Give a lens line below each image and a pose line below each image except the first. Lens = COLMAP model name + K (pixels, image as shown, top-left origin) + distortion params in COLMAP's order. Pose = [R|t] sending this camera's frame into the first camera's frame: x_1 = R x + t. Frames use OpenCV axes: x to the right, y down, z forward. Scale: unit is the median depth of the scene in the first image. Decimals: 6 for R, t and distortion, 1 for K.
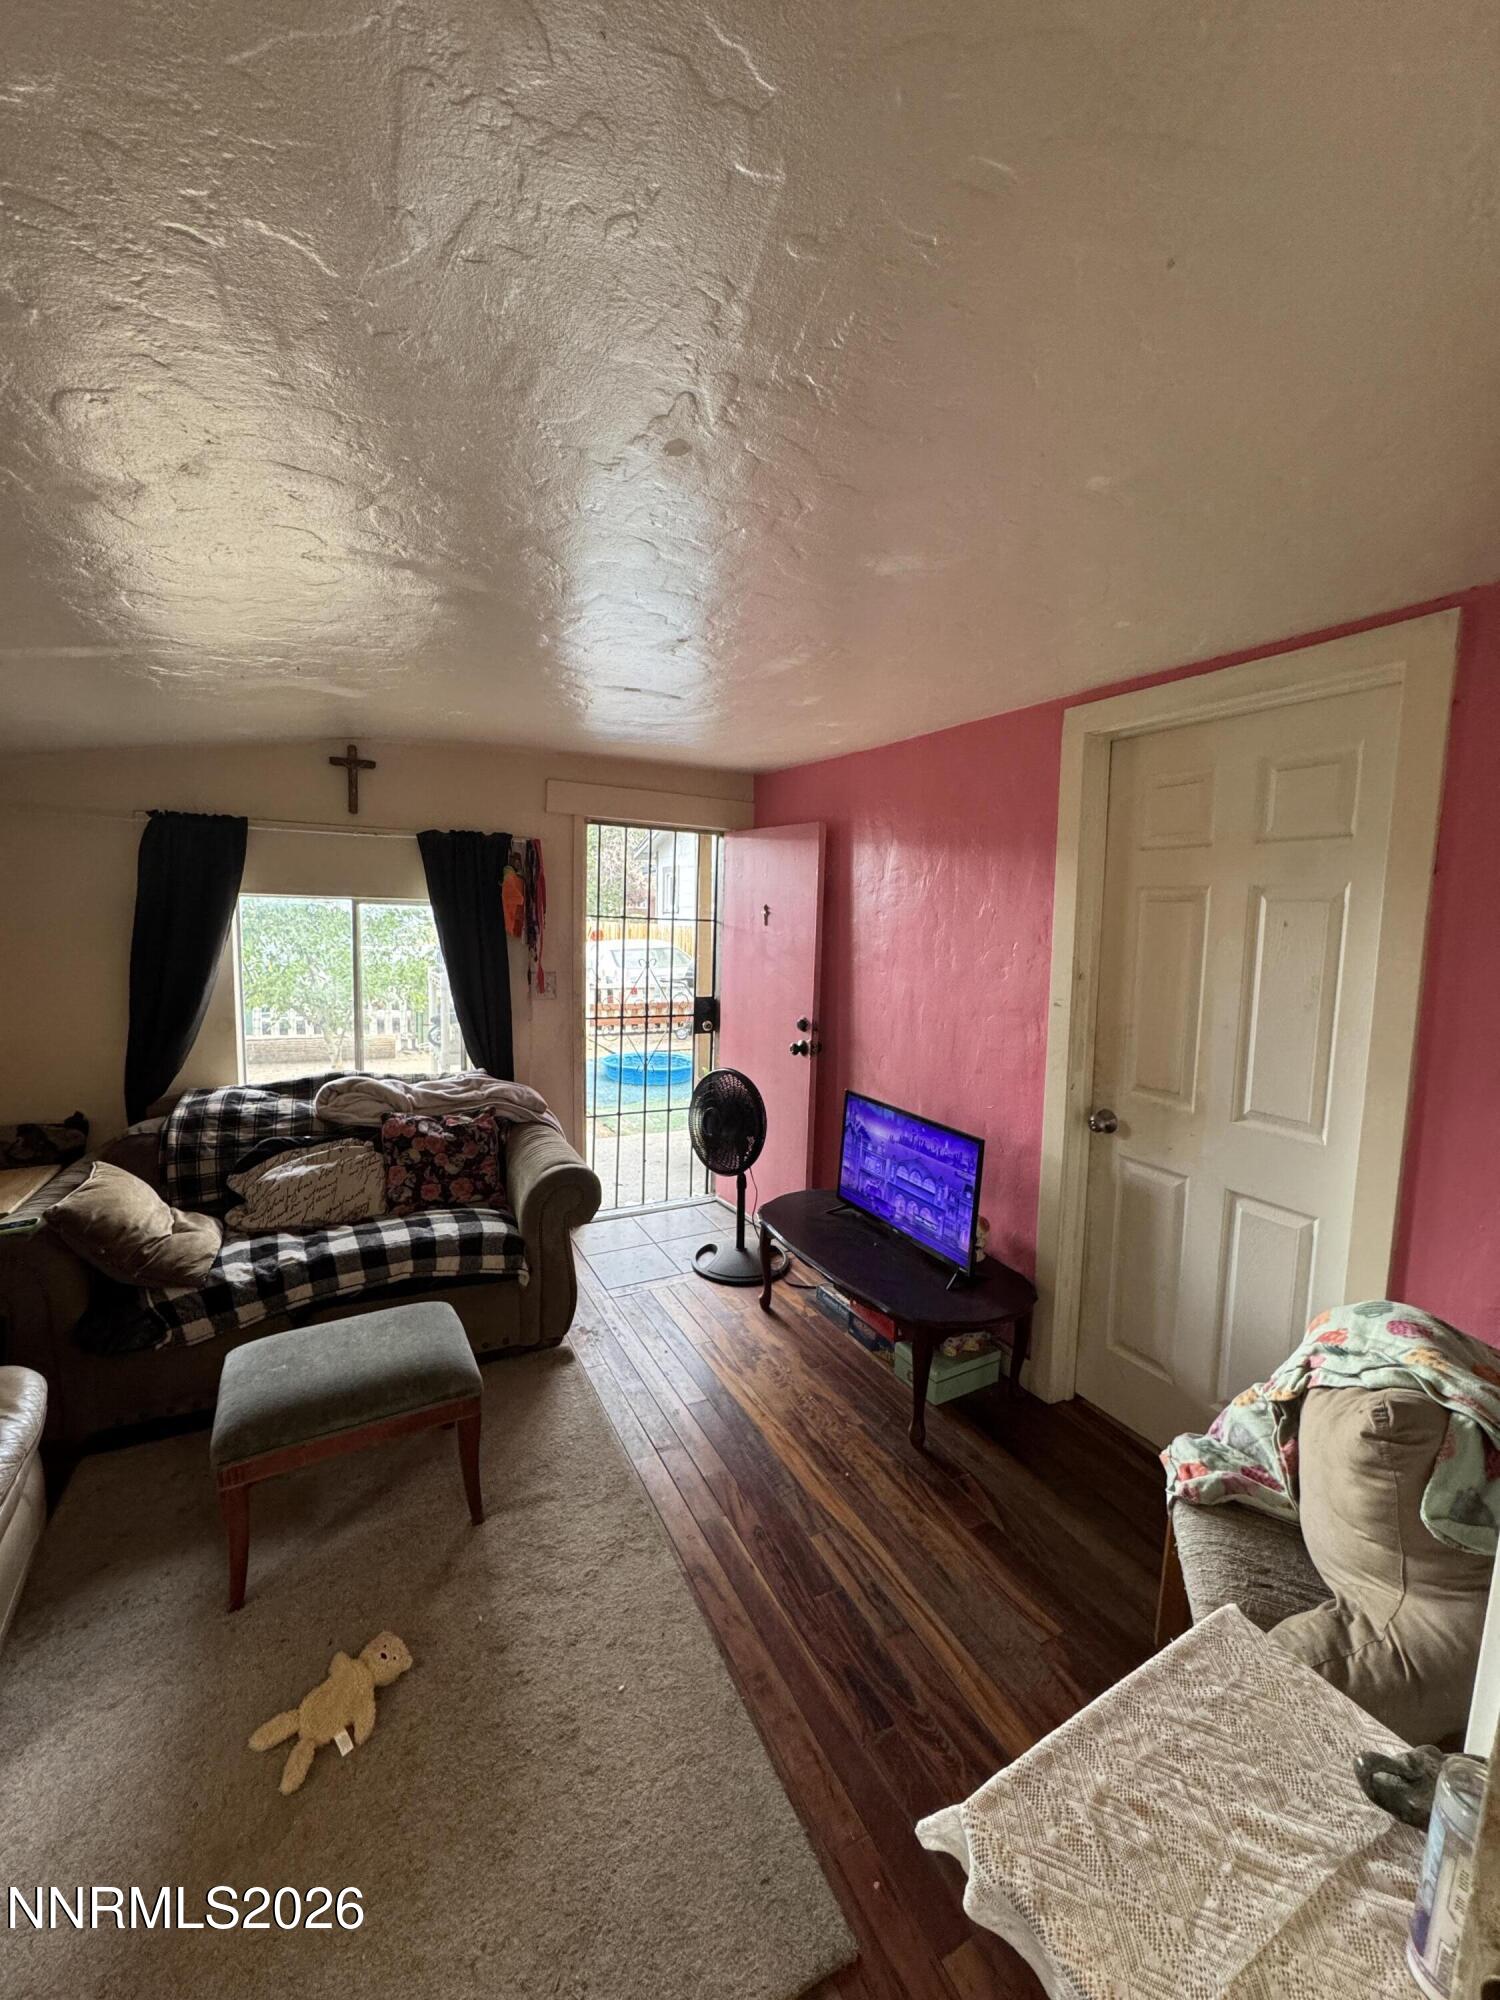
lens RADIAL K [[794.0, 0, 749.7], [0, 794.0, 1001.3], [0, 0, 1]] dist [-0.003963, 0.000673]
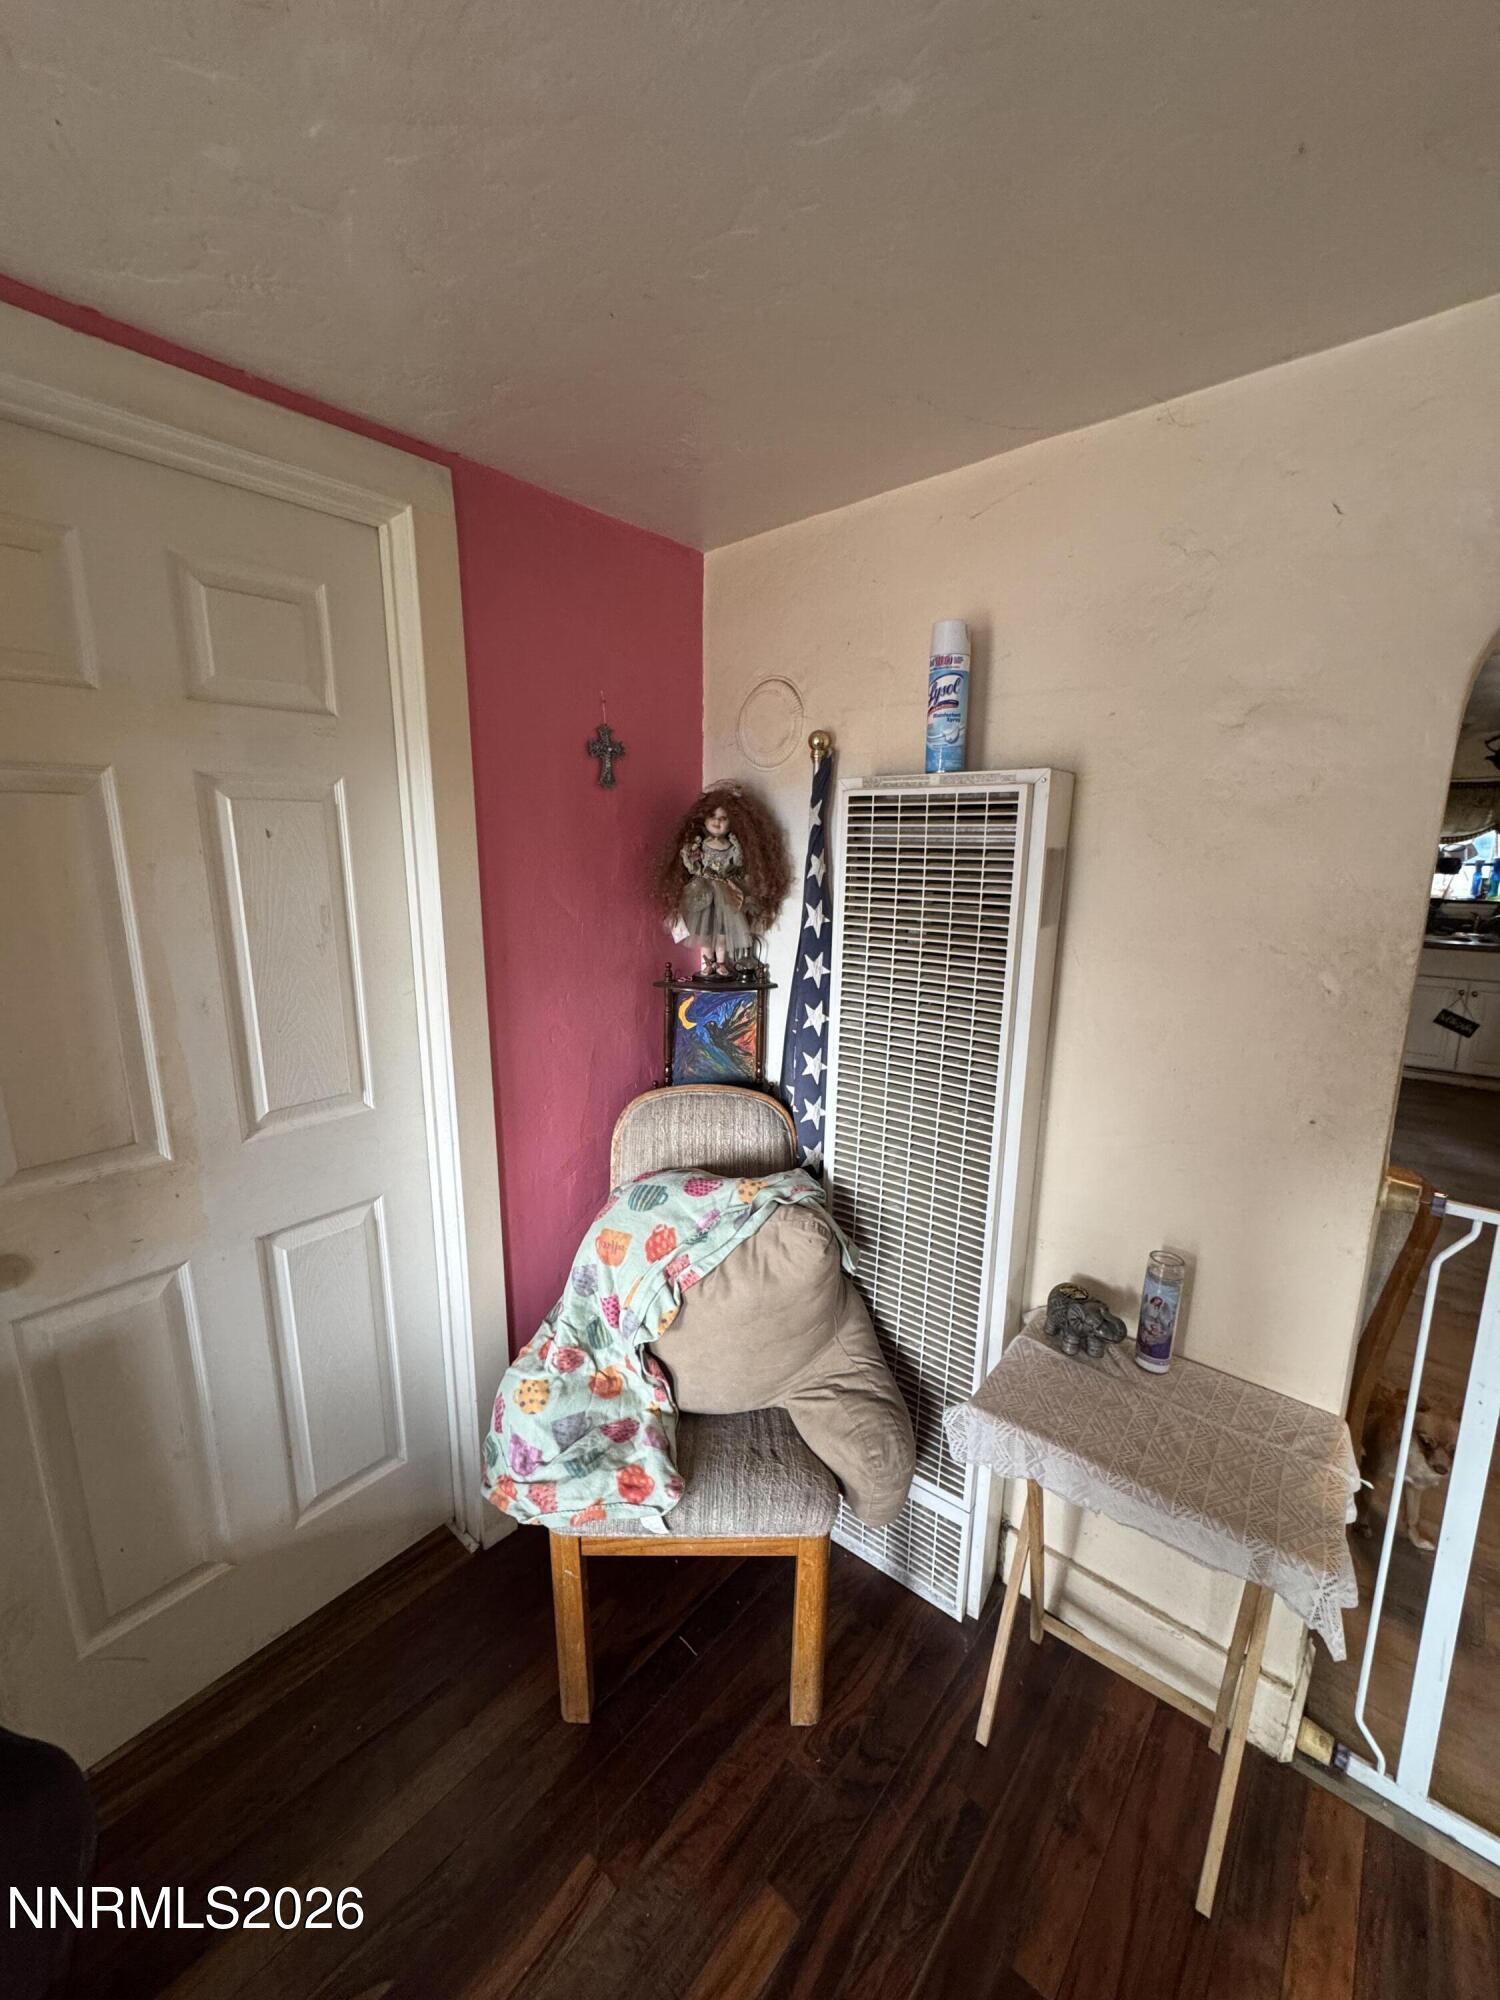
lens RADIAL K [[794.0, 0, 749.7], [0, 794.0, 1001.3], [0, 0, 1]] dist [-0.003963, 0.000673]
pose [[-0.380550, -0.206129, 0.901494, -0.132794], [0.098129, 0.960336, 0.261007, -0.100681], [-0.919539, 0.187789, -0.345229, 0.916706]]
